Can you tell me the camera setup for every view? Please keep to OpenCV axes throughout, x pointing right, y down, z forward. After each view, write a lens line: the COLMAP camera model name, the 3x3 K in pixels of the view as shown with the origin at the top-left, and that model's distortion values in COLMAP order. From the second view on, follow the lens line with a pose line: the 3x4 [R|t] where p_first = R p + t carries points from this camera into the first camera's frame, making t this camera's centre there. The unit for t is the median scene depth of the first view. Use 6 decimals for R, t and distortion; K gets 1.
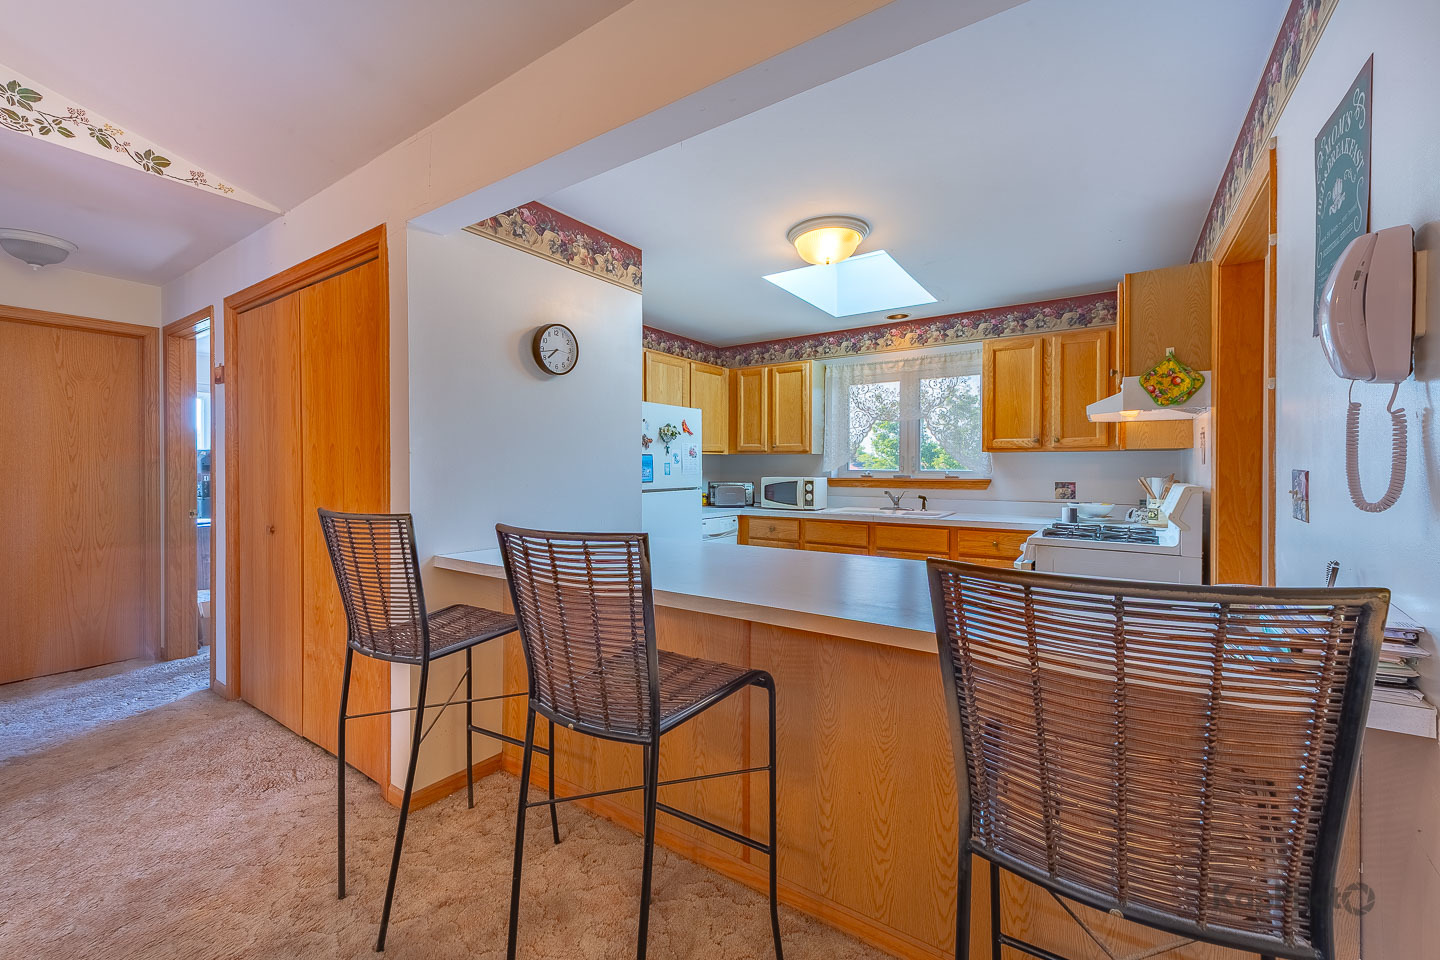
lens RADIAL K [[585.9, 0, 722.2], [0, 585.9, 487.7], [0, 0, 1]] dist [0.010334, -0.002952]
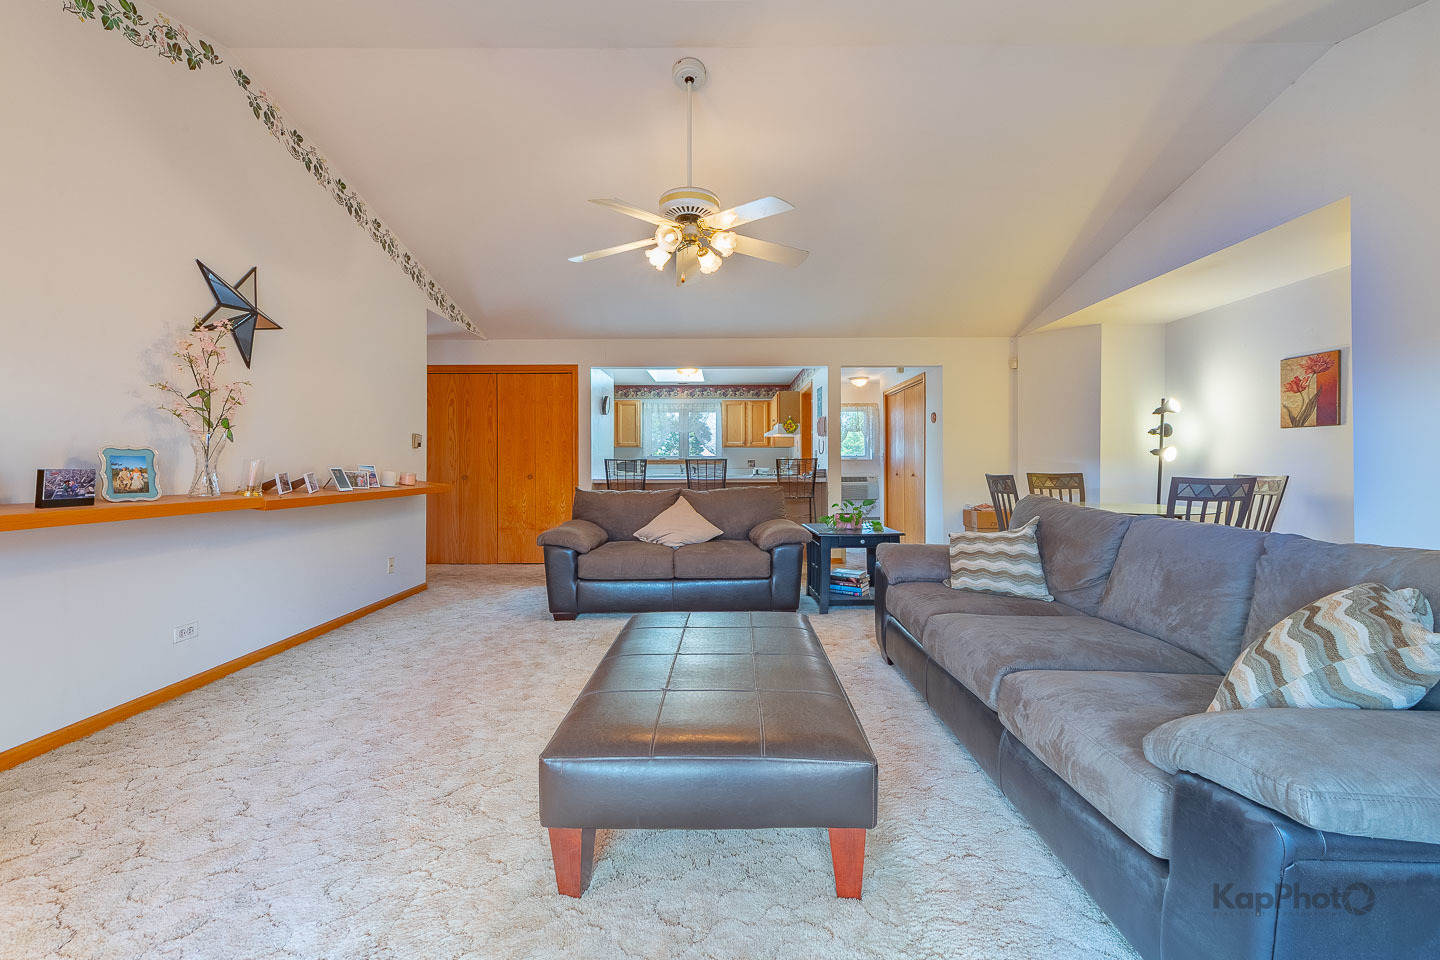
lens RADIAL K [[585.9, 0, 727.2], [0, 585.9, 470.2], [0, 0, 1]] dist [0.010334, -0.002952]
pose [[0.836841, -0.009587, 0.547362, -0.769131], [0.024605, 0.999495, -0.020111, 0.074771], [-0.546893, 0.030298, 0.836654, -0.903936]]
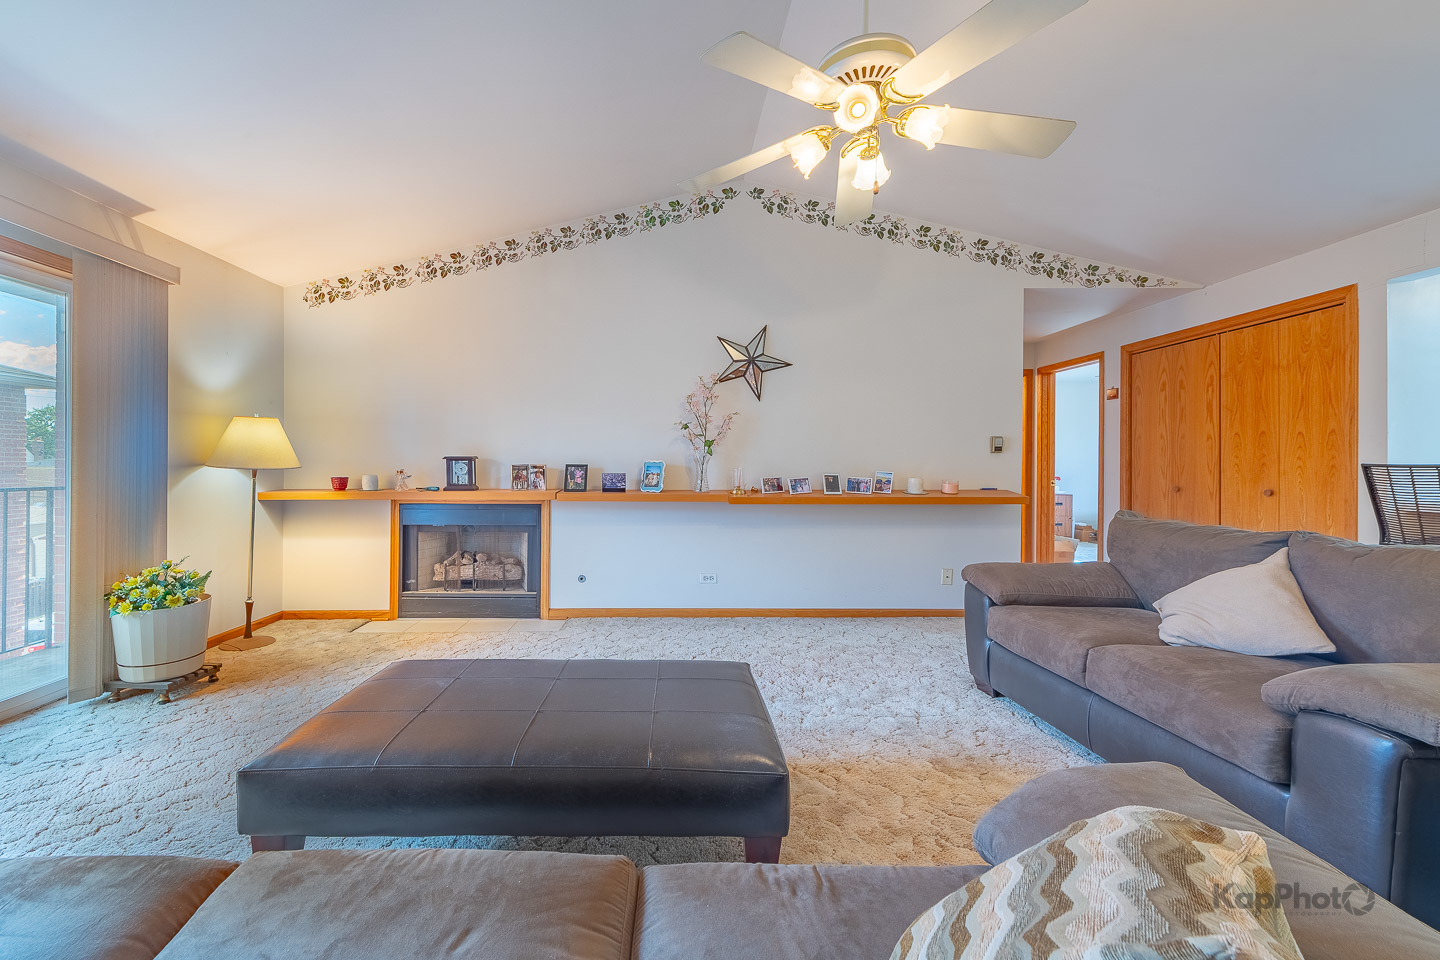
lens RADIAL K [[619.3, 0, 723.0], [0, 619.3, 465.2], [0, 0, 1]] dist [0.024839, -0.000060]
pose [[0.543415, 0.012320, -0.839374, -0.015248], [-0.033206, 0.999425, -0.006829, 0.039211], [0.838807, 0.031583, 0.543512, -0.602725]]
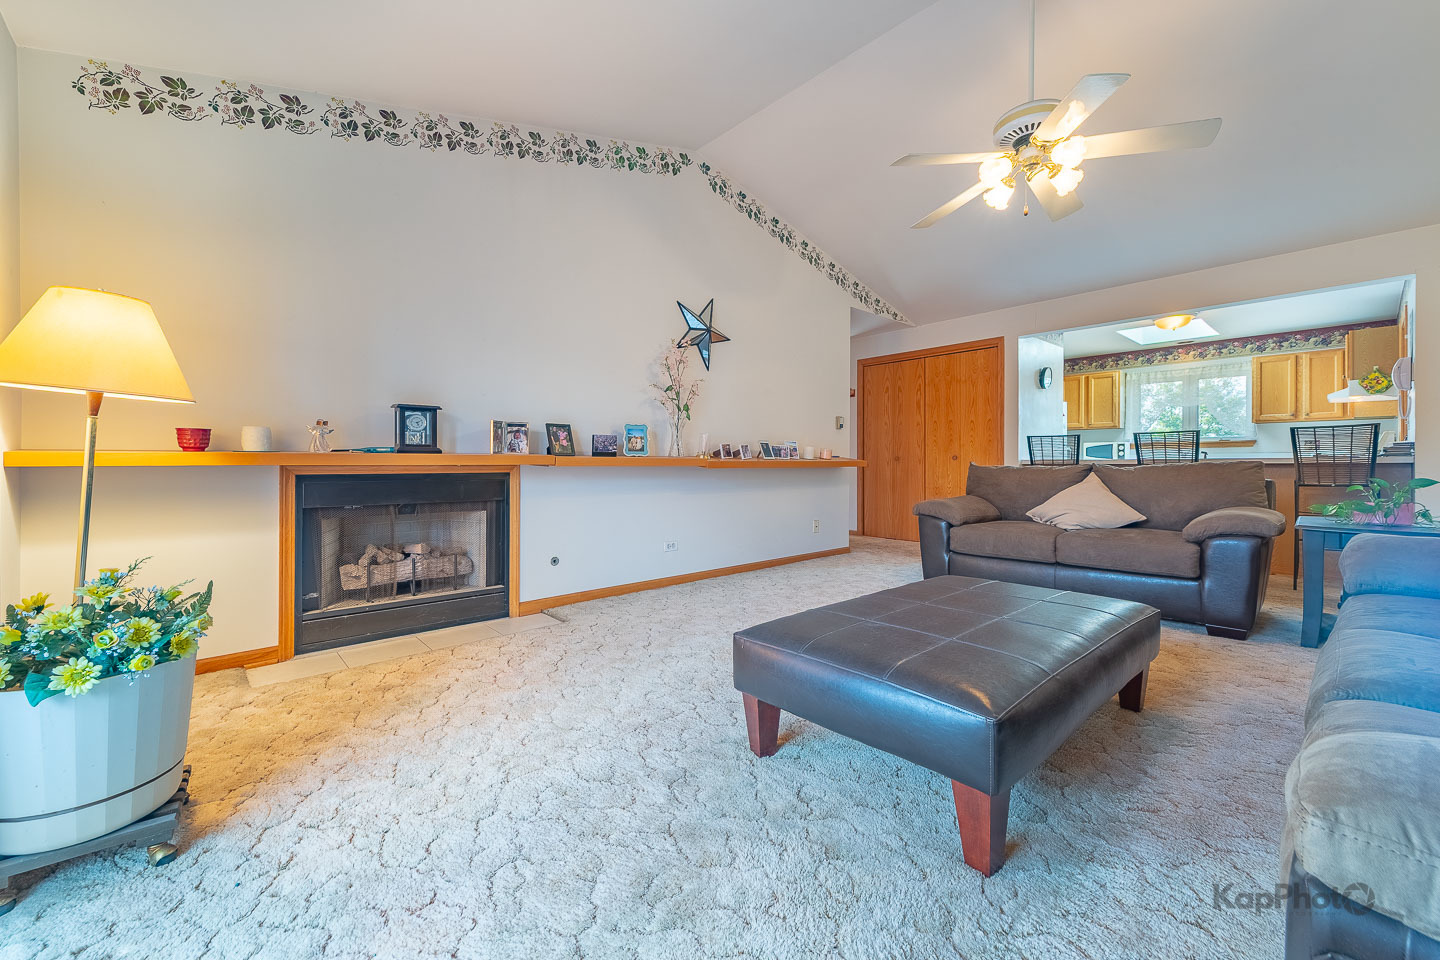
lens RADIAL K [[585.9, 0, 711.7], [0, 585.9, 474.3], [0, 0, 1]] dist [0.010334, -0.002952]
pose [[0.967198, 0.004663, -0.253981, -0.592620], [-0.008604, 0.999859, -0.014411, 0.118048], [0.253878, 0.016123, 0.967102, -0.973755]]
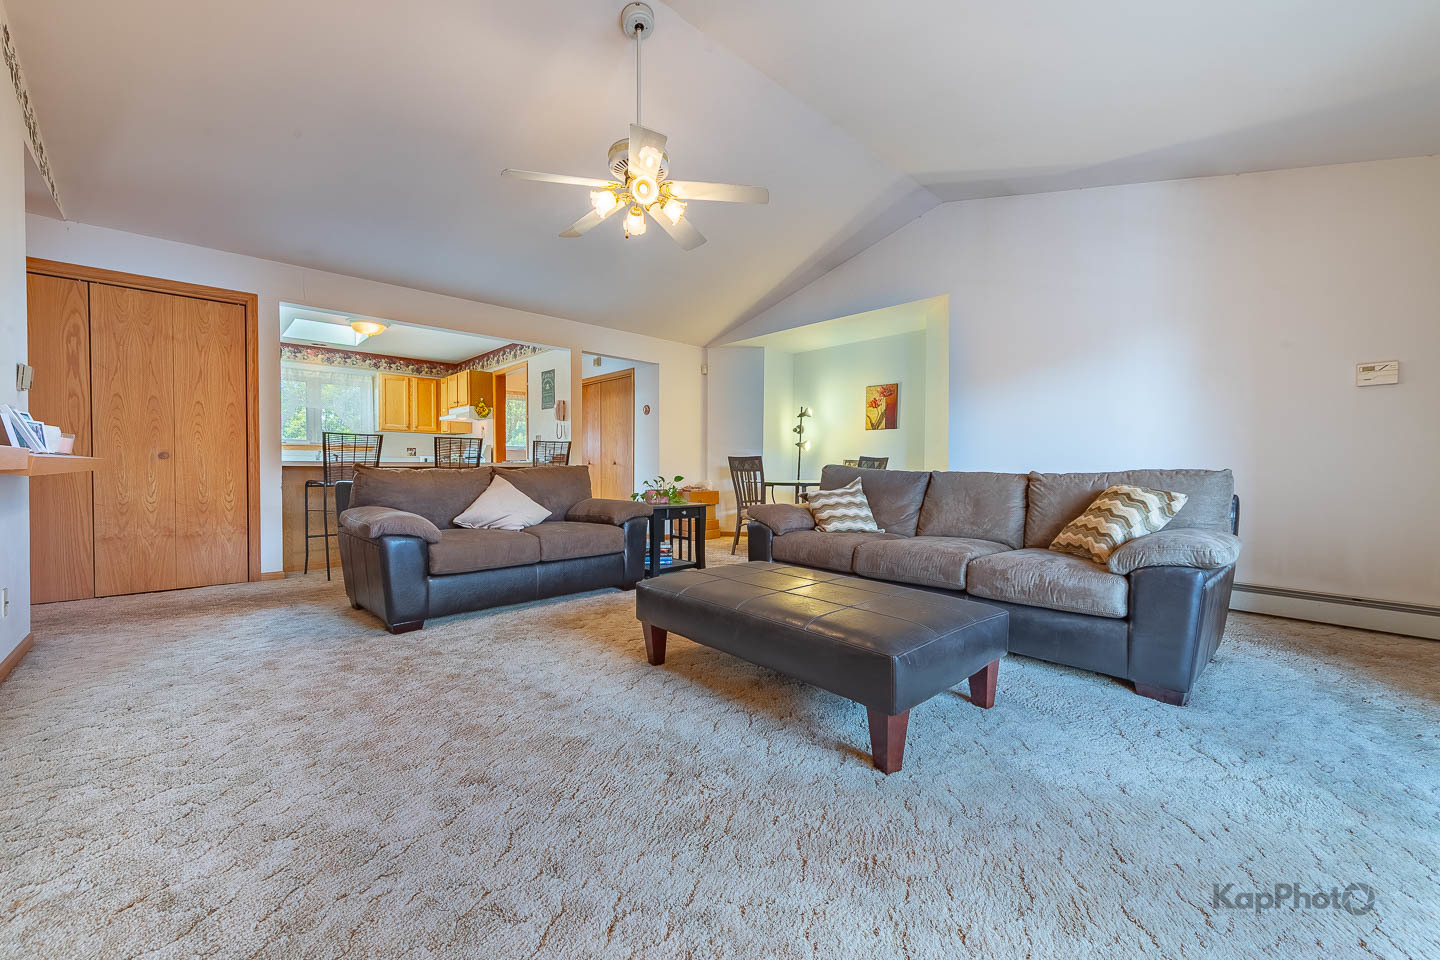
lens RADIAL K [[585.9, 0, 731.0], [0, 585.9, 476.4], [0, 0, 1]] dist [0.010334, -0.002952]
pose [[0.215310, -0.018604, 0.976368, -1.081533], [0.035536, 0.999306, 0.011205, 0.103544], [-0.975899, 0.032283, 0.215822, -0.534569]]
